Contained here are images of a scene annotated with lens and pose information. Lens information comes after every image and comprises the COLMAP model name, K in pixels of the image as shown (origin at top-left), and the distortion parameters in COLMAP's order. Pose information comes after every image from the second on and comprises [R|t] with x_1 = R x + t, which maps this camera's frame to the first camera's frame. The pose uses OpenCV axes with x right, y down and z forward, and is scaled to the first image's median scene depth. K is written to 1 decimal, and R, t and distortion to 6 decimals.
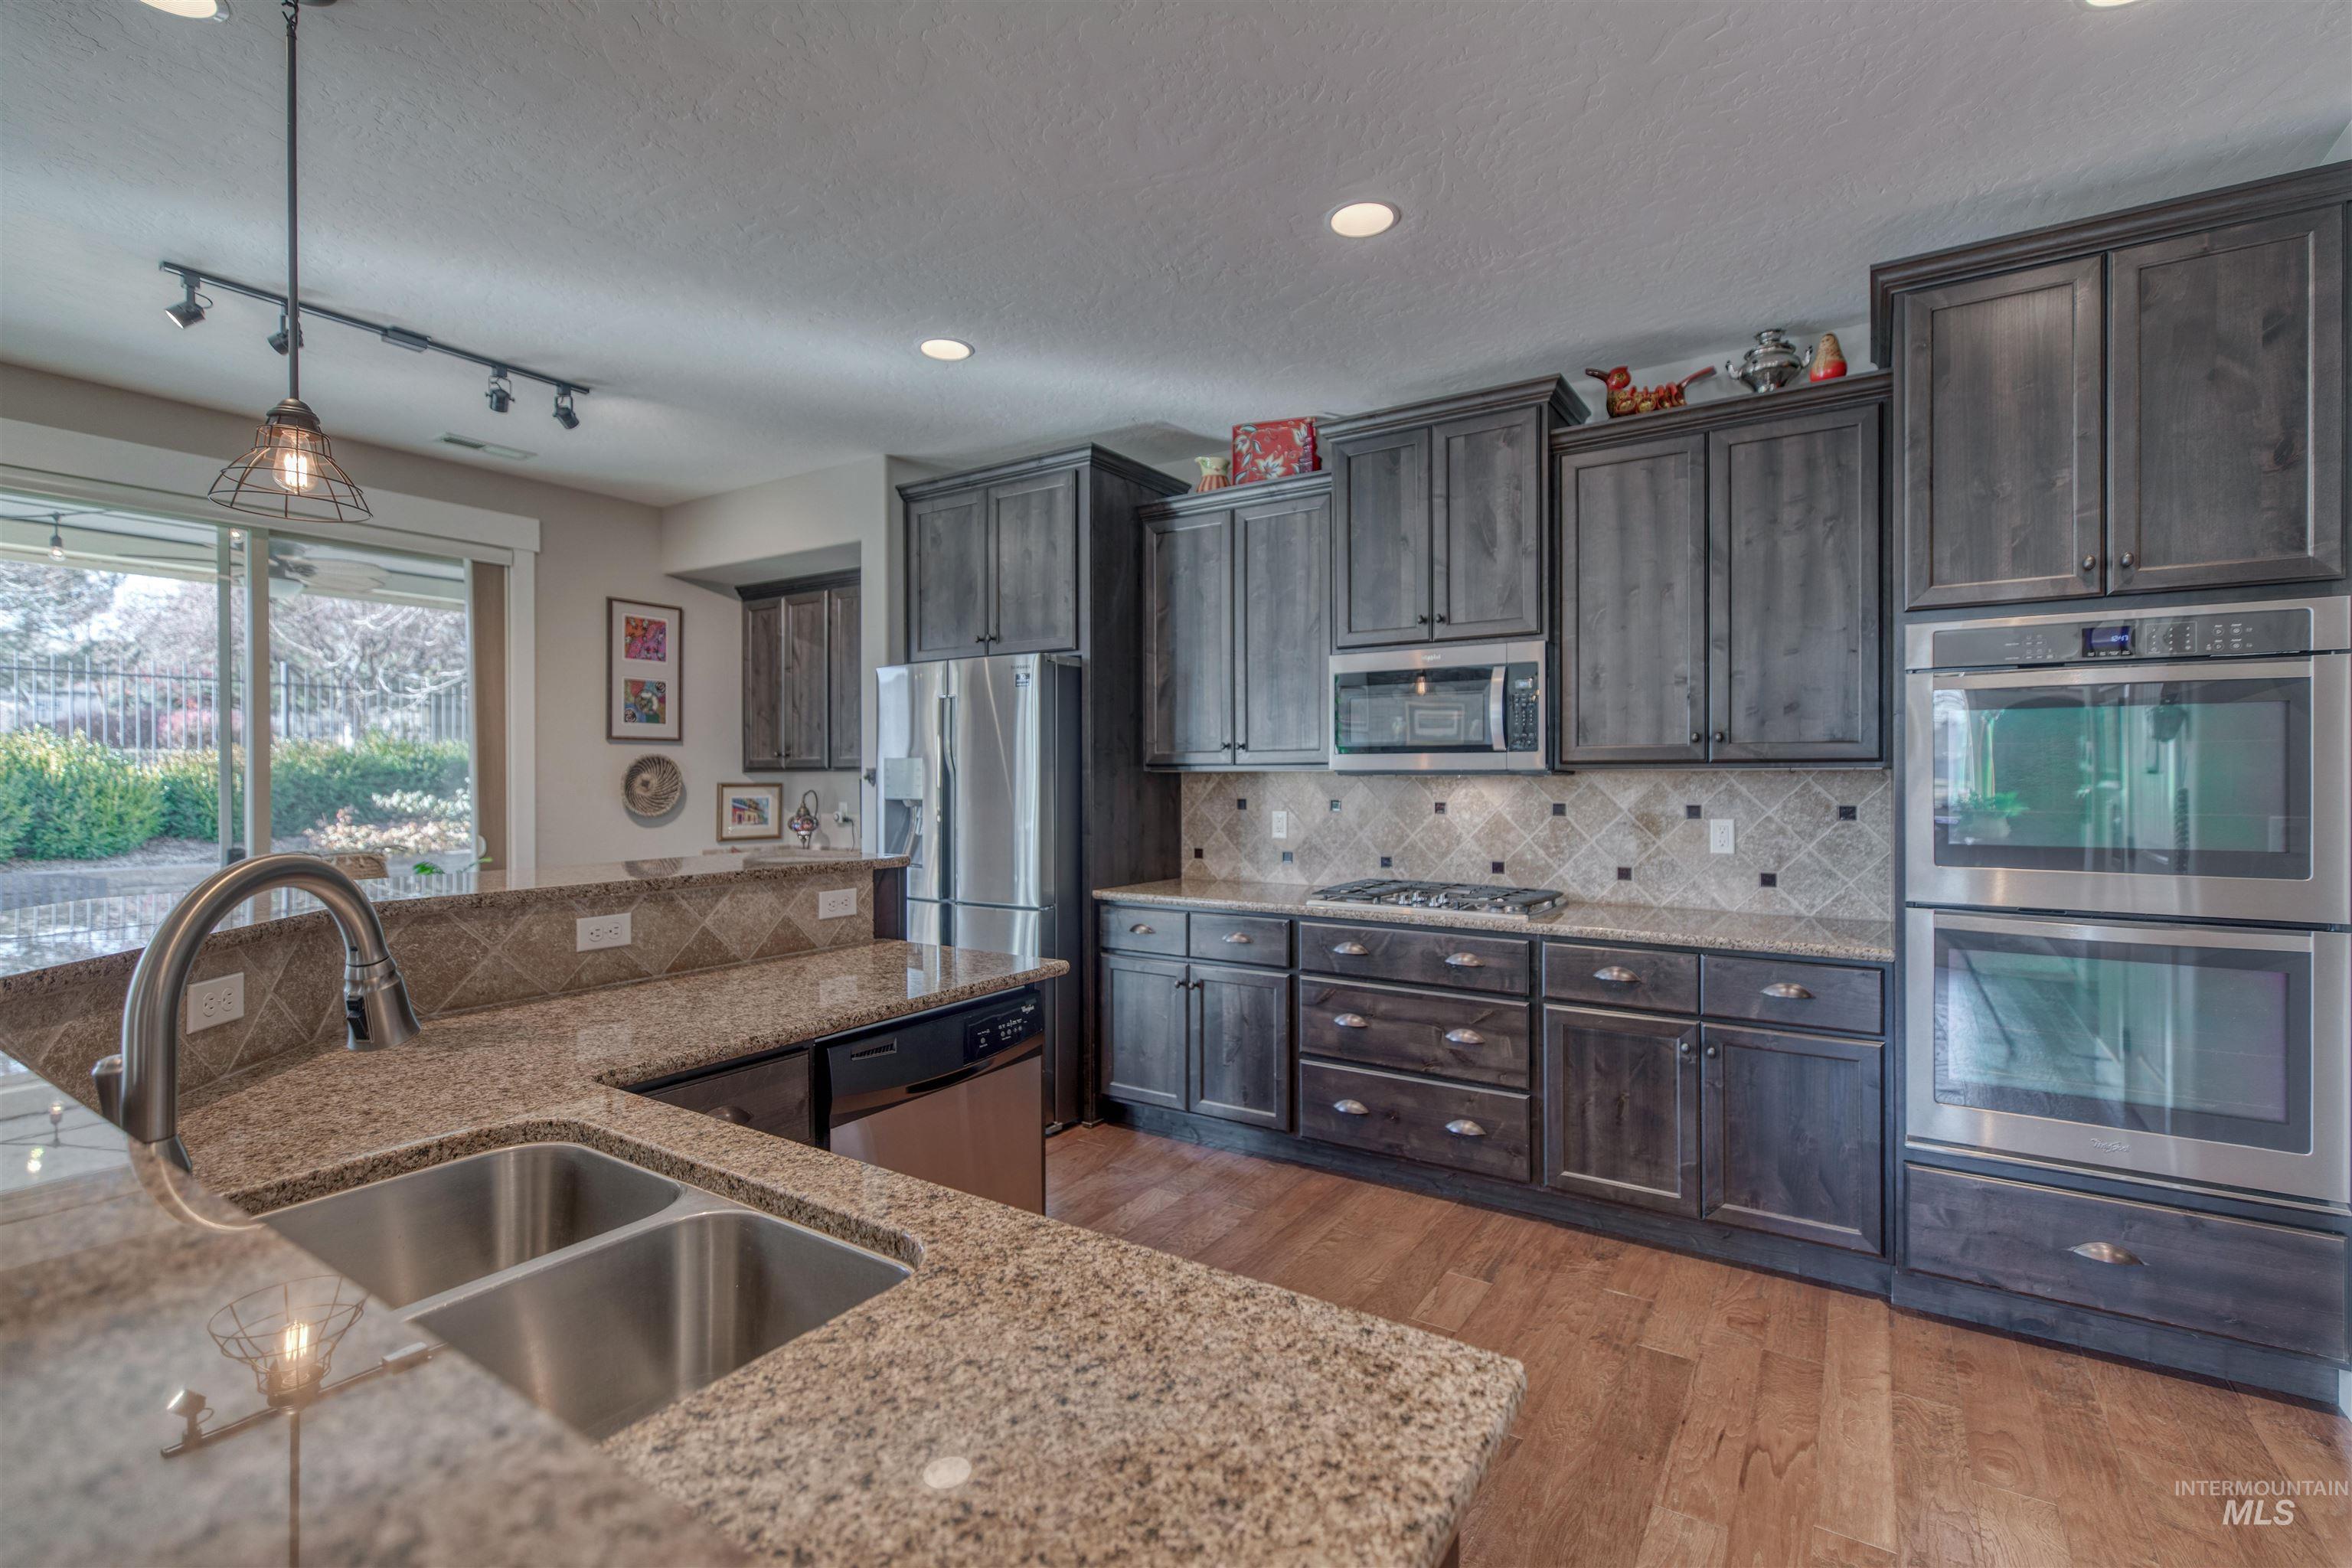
lens RADIAL K [[1061.0, 0, 1172.1], [0, 1061.0, 774.9], [0, 0, 1]] dist [0.003688, 0.000711]
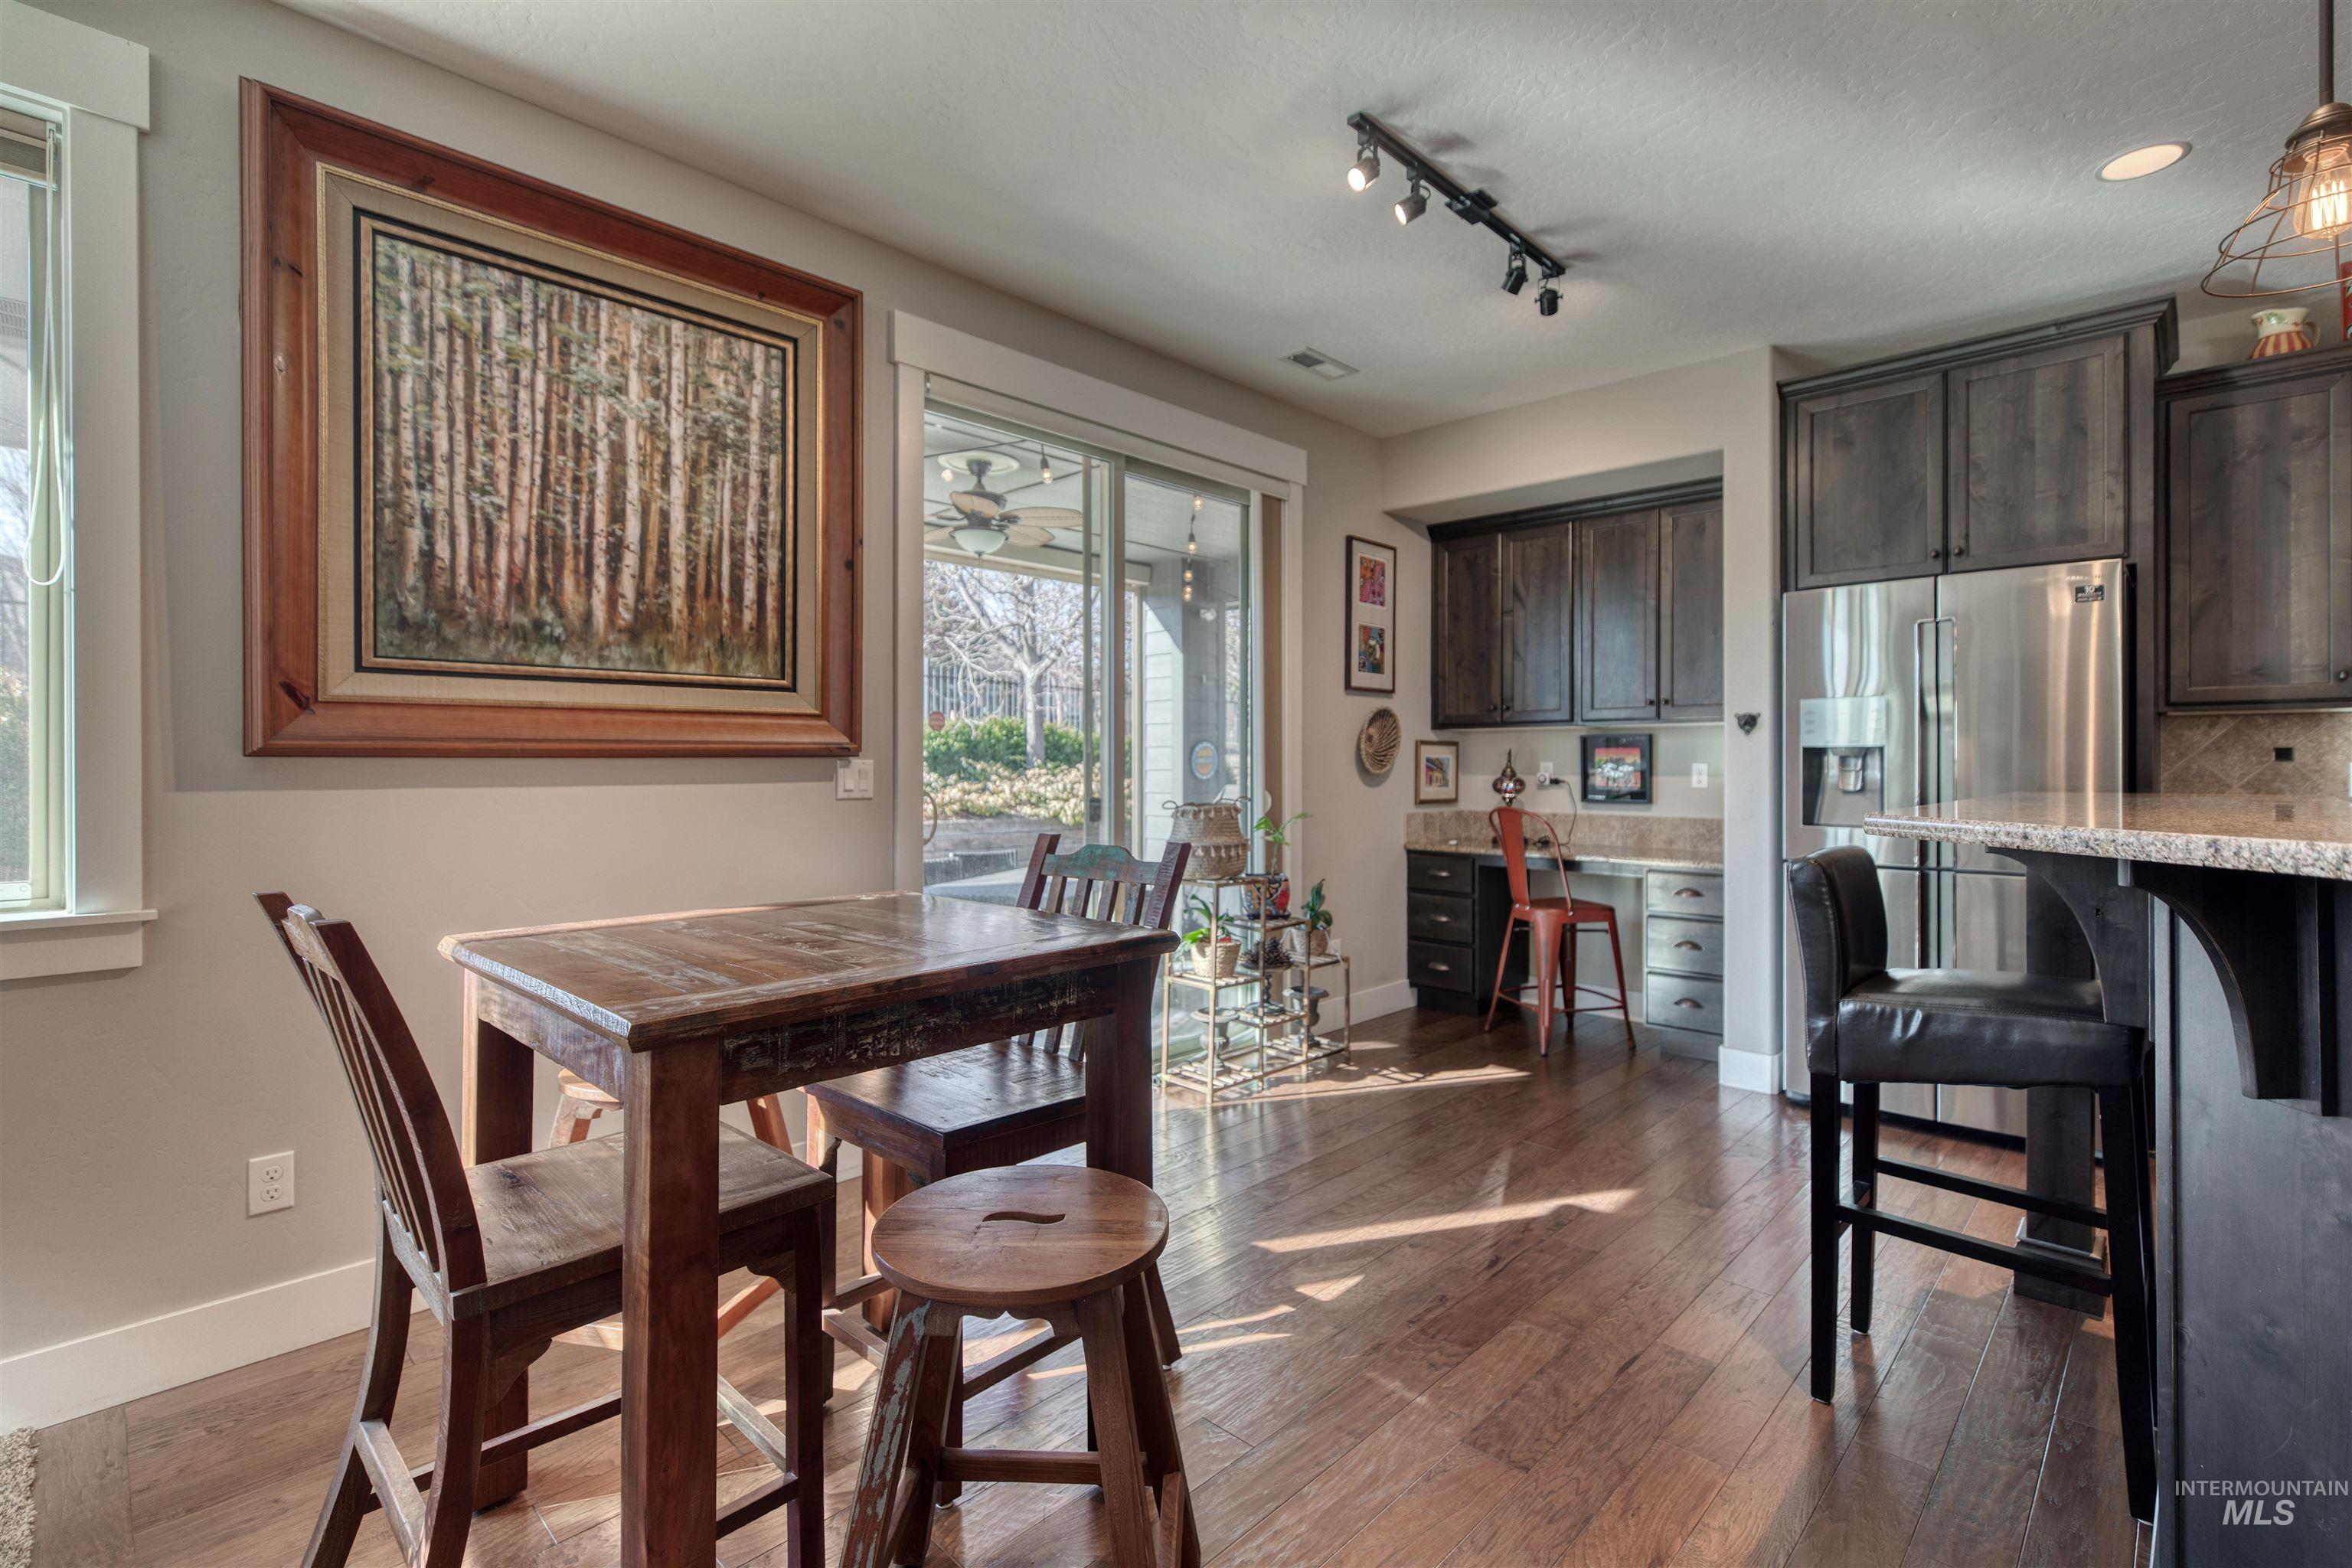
lens RADIAL K [[1061.0, 0, 1175.7], [0, 1061.0, 761.0], [0, 0, 1]] dist [0.003688, 0.000711]
pose [[0.983665, 0.002928, -0.179985, -0.642755], [-0.003467, 0.999990, -0.002682, 0.040136], [0.179976, 0.003262, 0.983666, 0.079131]]
